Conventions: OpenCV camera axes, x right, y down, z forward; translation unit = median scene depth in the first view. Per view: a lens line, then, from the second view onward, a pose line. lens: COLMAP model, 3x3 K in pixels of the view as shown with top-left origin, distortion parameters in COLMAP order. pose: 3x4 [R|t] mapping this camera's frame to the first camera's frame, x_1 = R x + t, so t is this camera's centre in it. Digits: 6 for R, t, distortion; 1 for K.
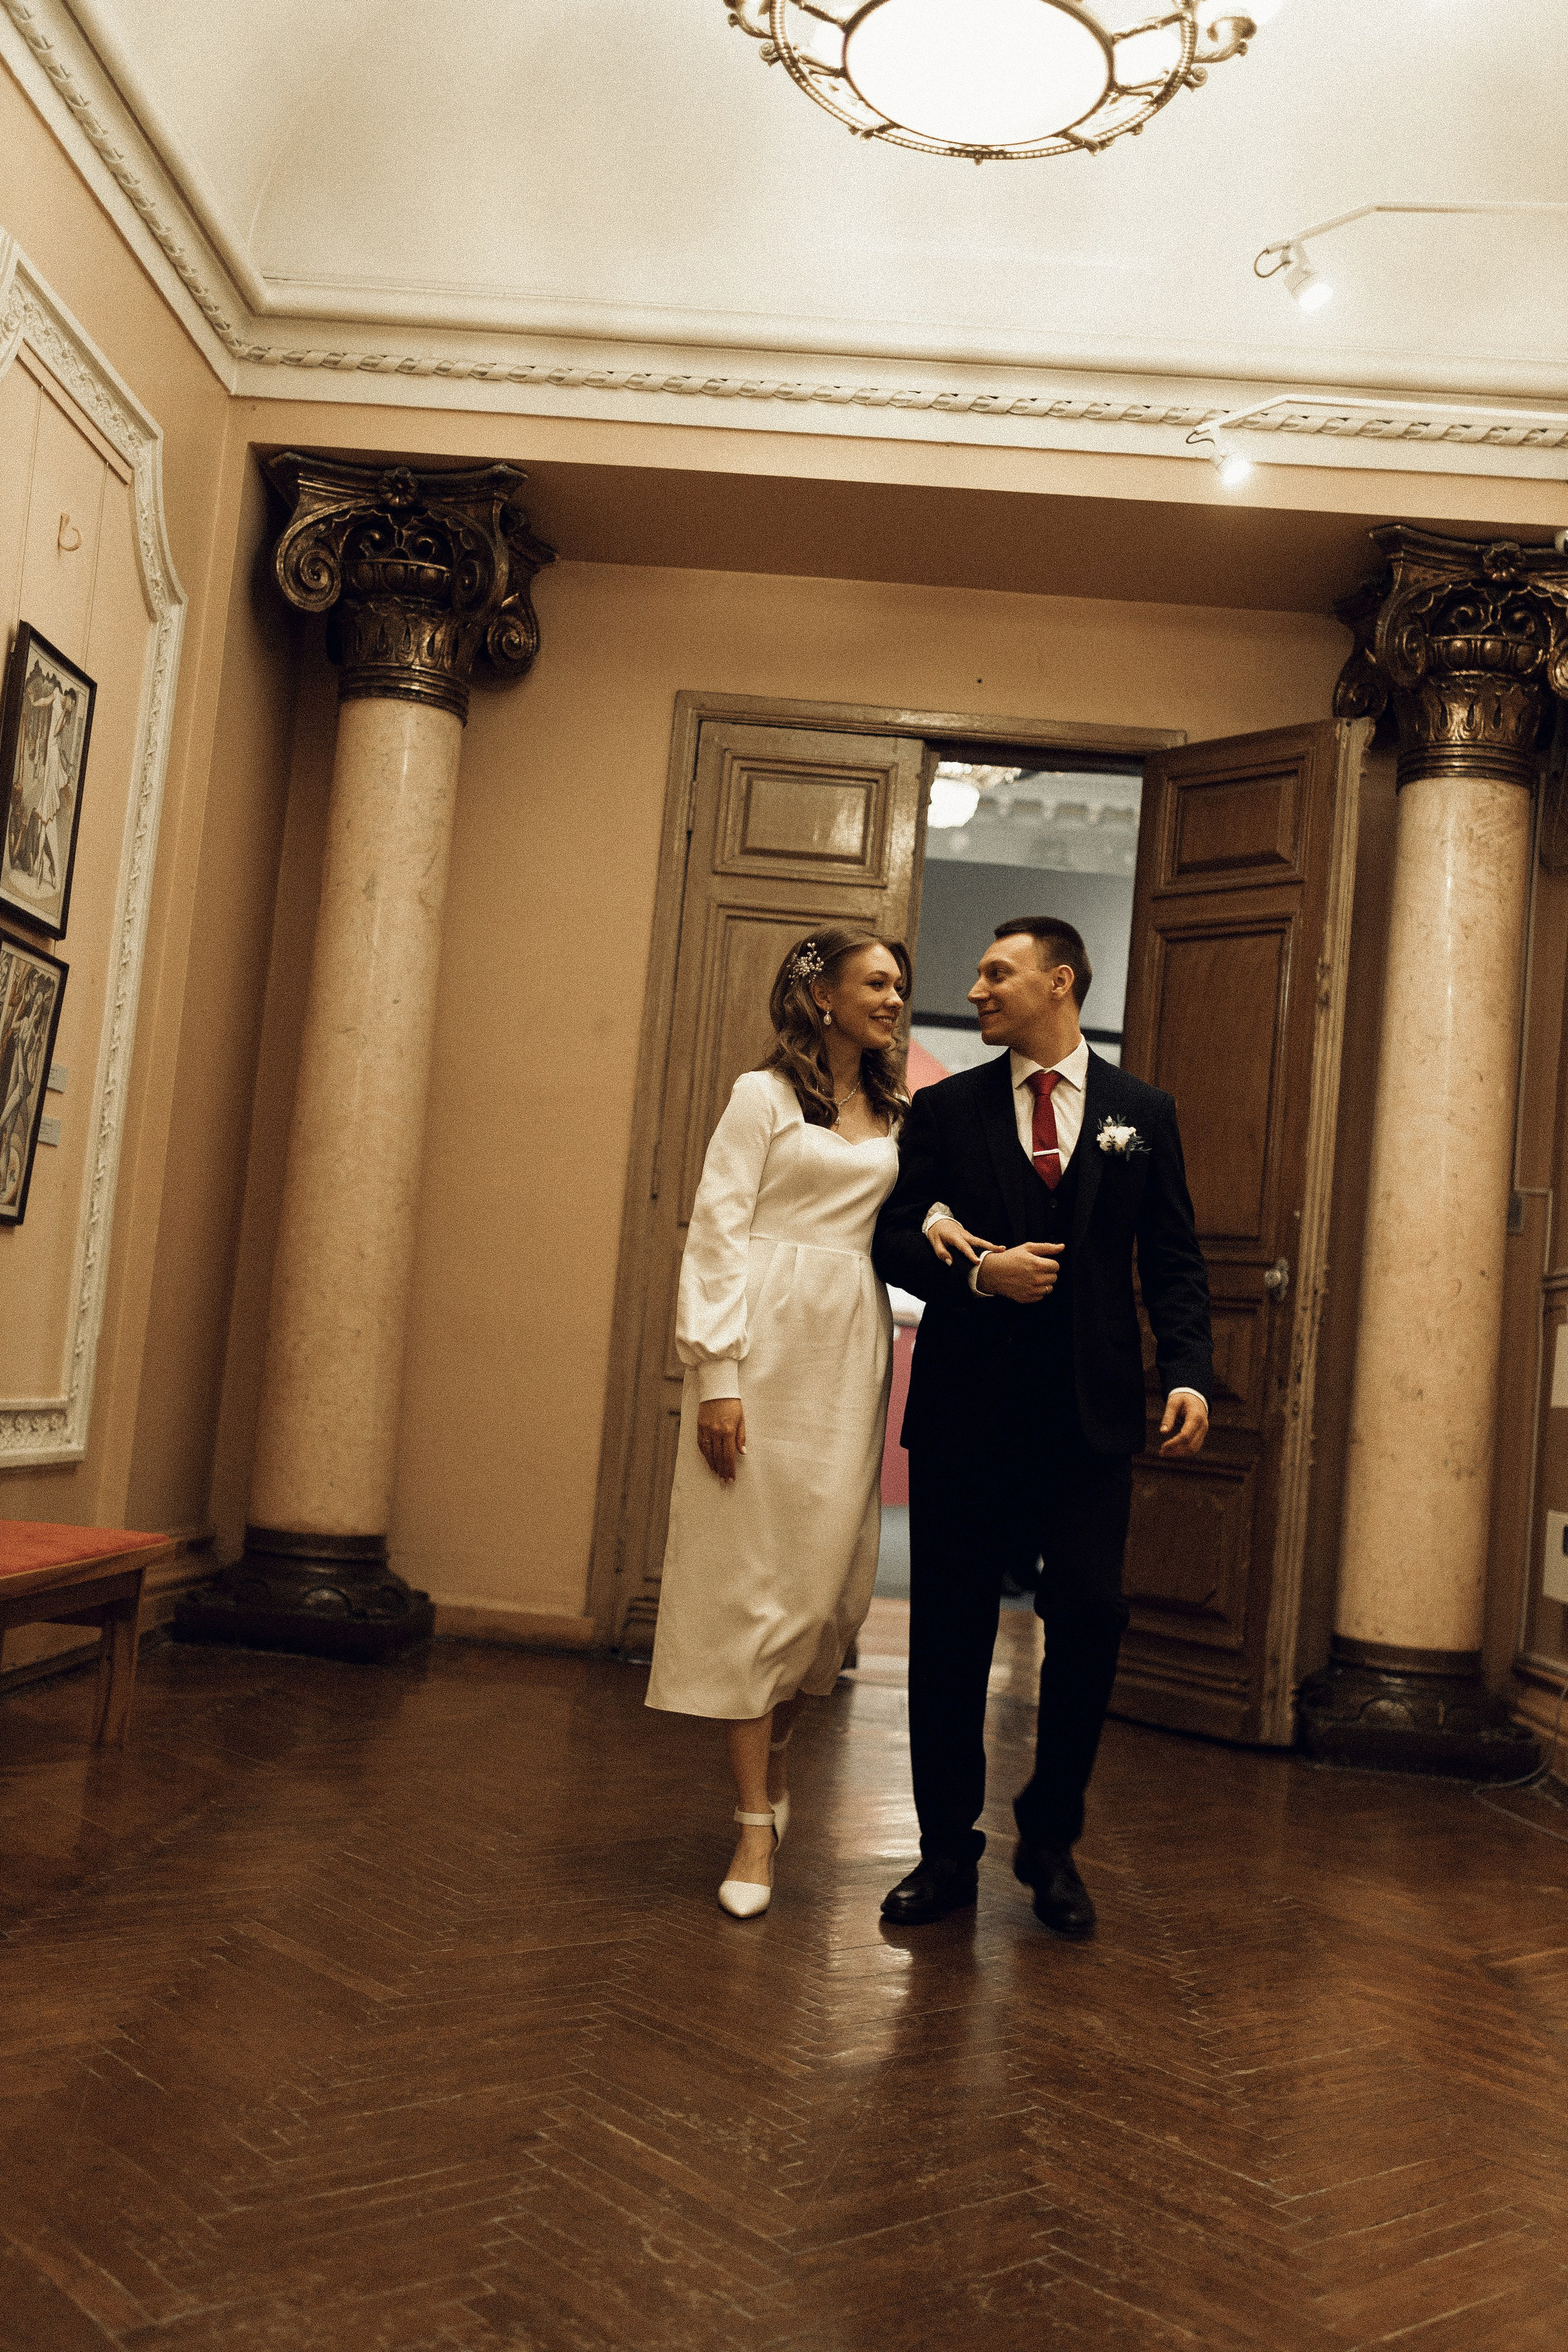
lens RADIAL K [[2269.9, 0, 787.3], [0, 2269.9, 1153.8], [0, 0, 1]] dist [0.005174, 0.000000]
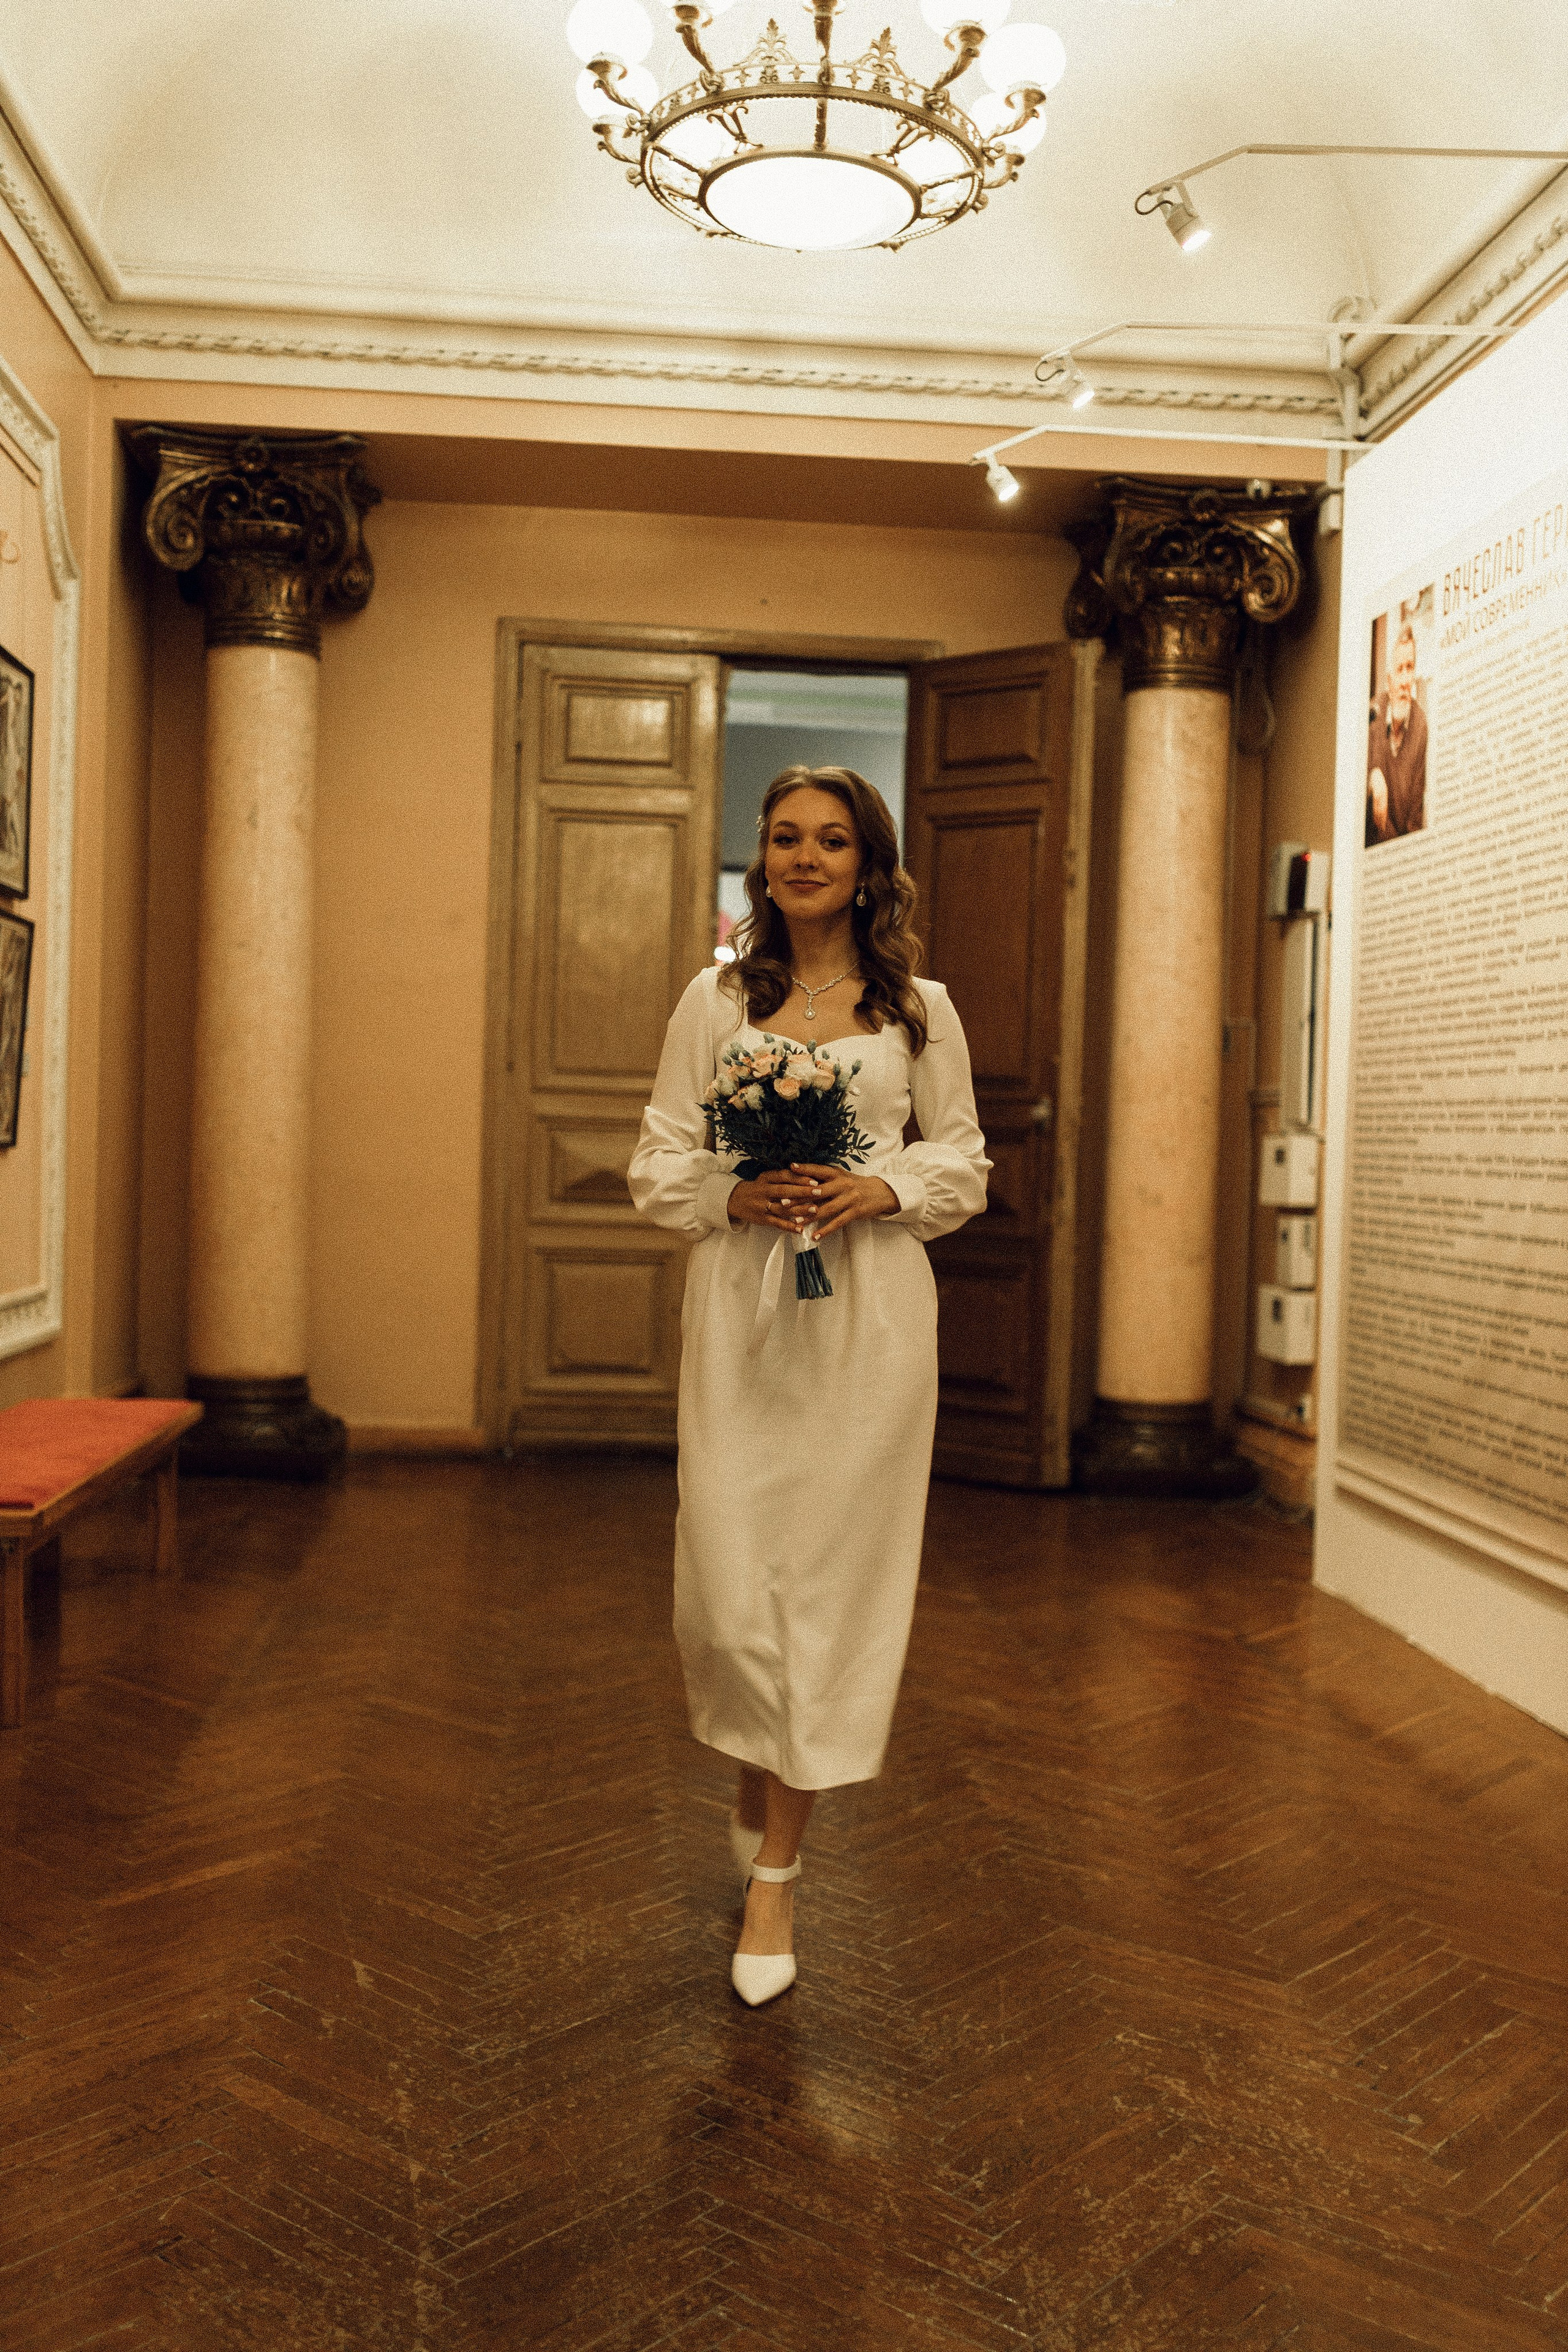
lens RADIAL K [[2269.9, 0, 799.1], [0, 2269.9, 1162.6], [0, 0, 1]] dist [0.005174, 0.000000]
pose [[0.988322, -0.062588, 0.138930, -0.083767], [0.046510, 0.992149, 0.116095, -0.066235], [-0.145105, -0.108277, 0.983474, -0.182132]]
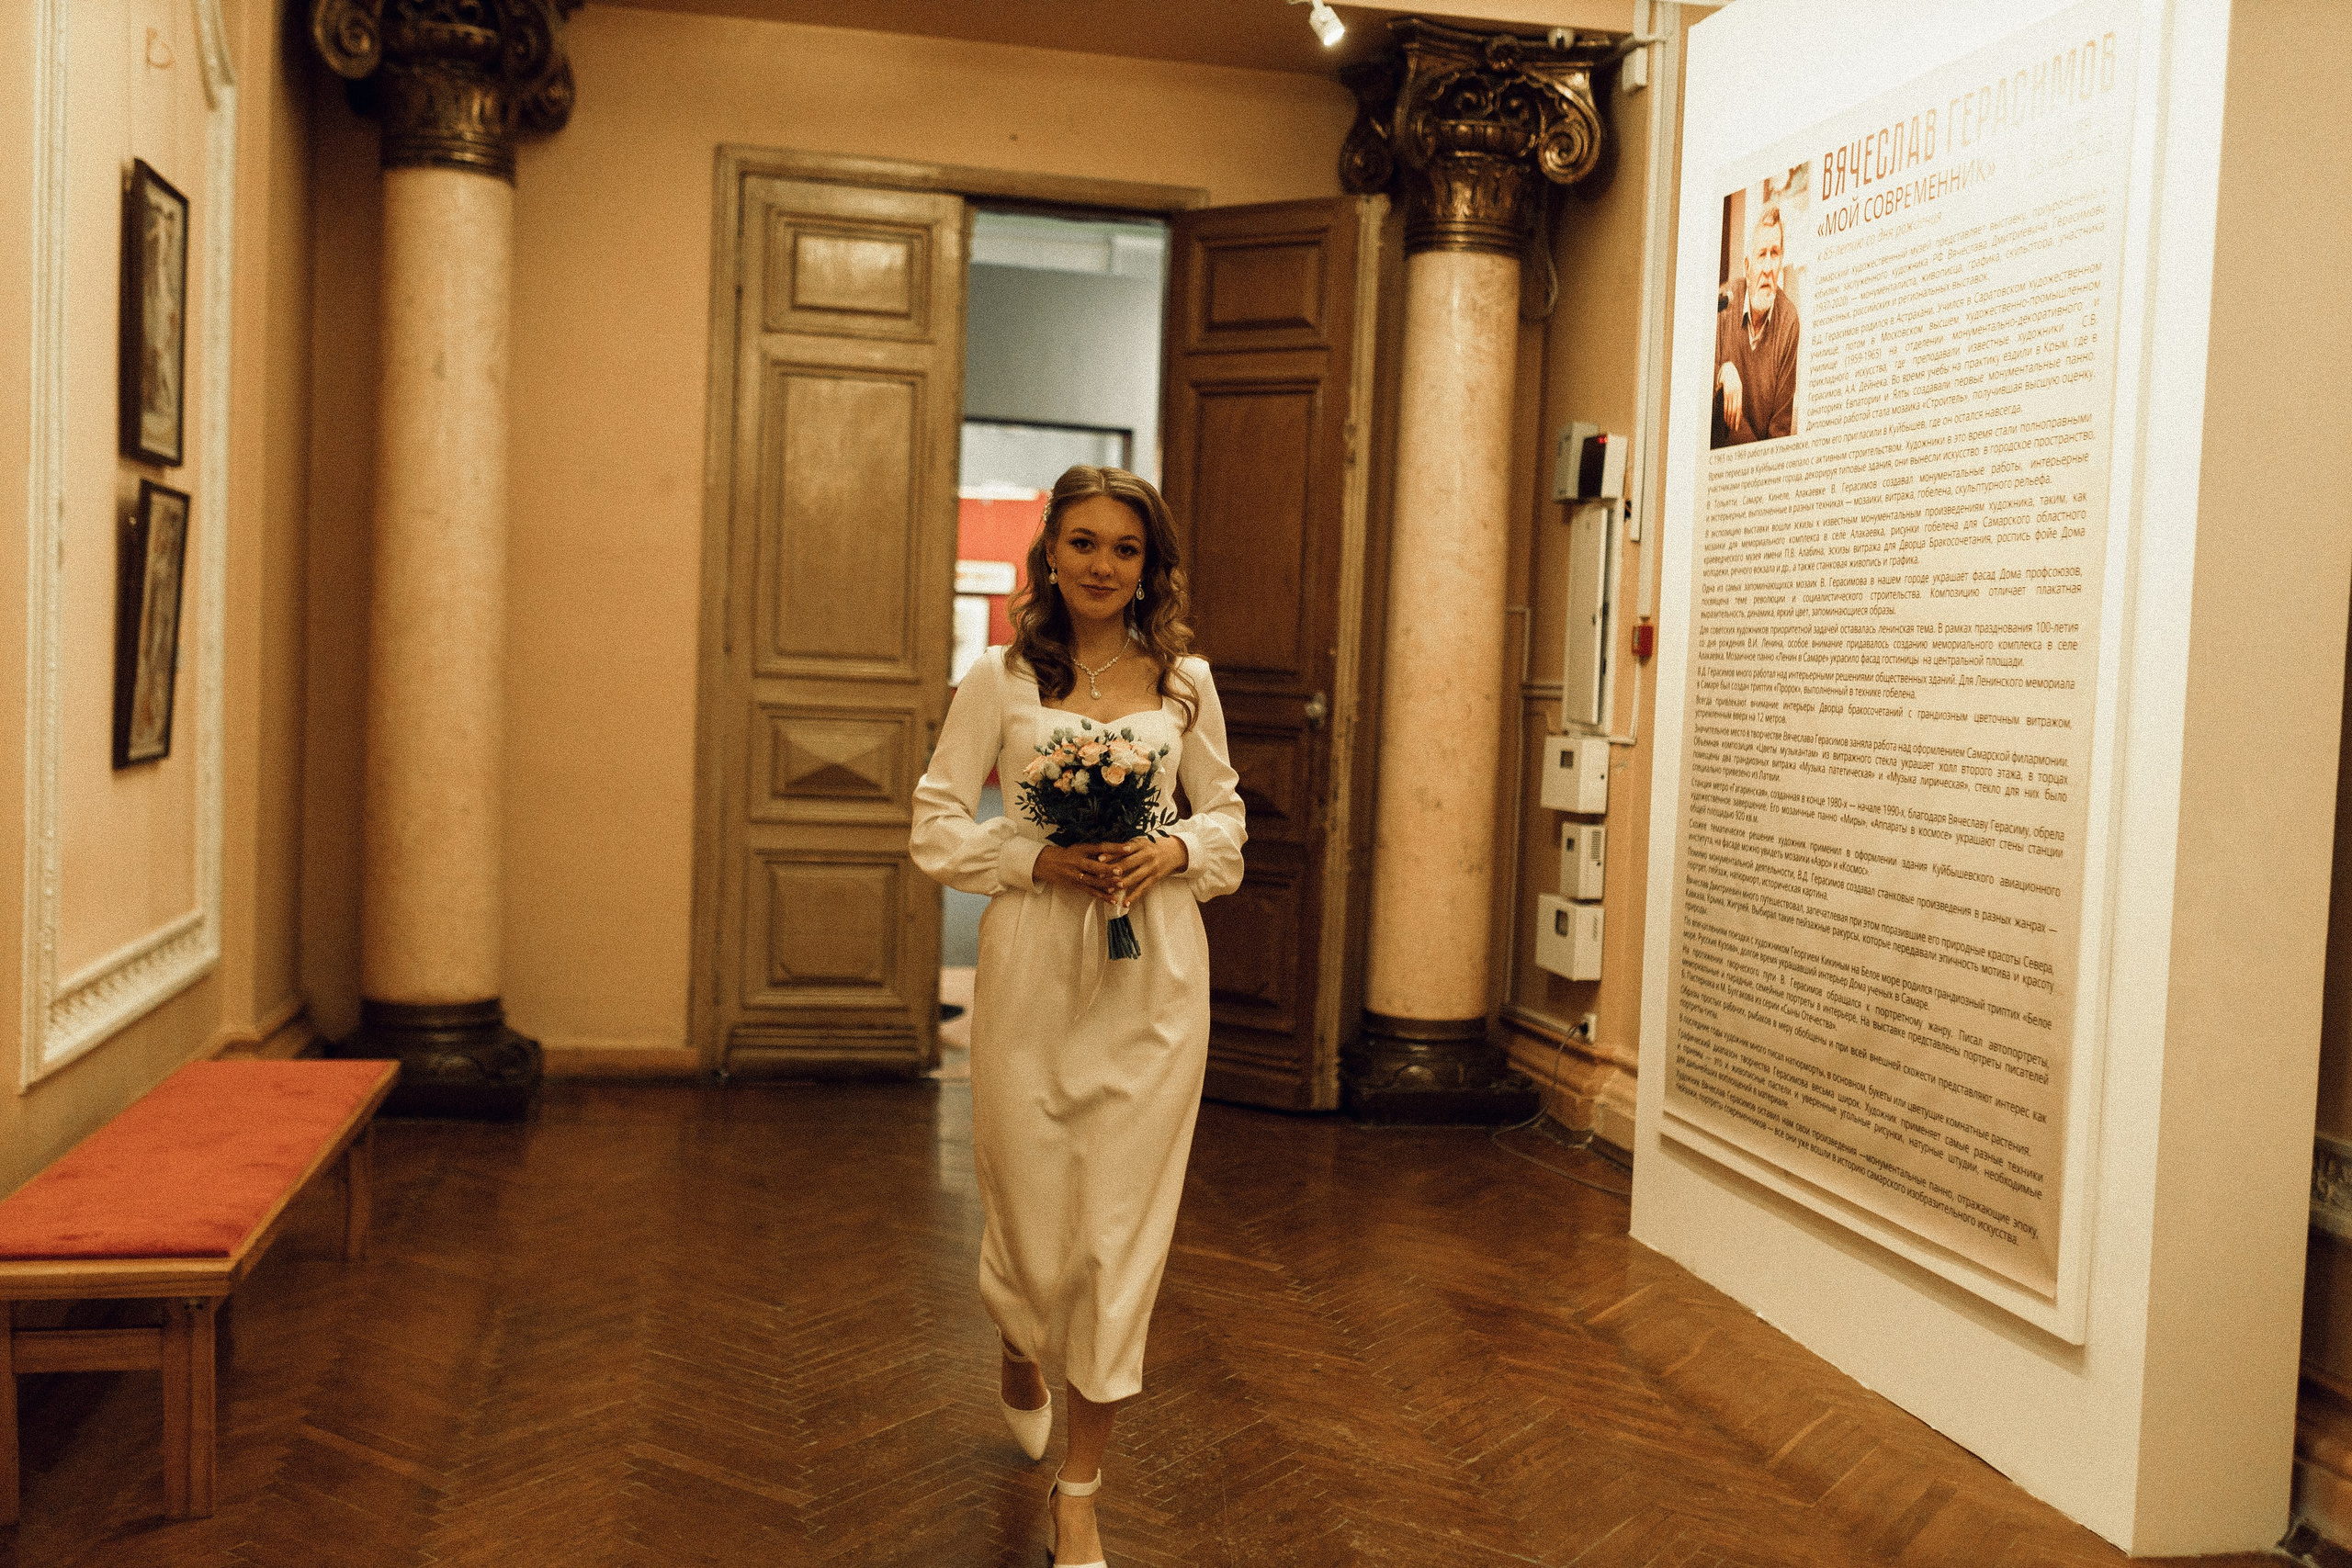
lens RADIAL K [[2269.6, 0, 1198.5], [0, 2269.6, 775.4], [0, 0, 1]] dist [0.005174, 0.000000]
pose [[0.966408, -0.061323, 0.249589, -0.124085], [0.020879, 0.986640, 0.161571, -0.096220], [-0.256162, -0.150932, 0.954778, -0.067165]]
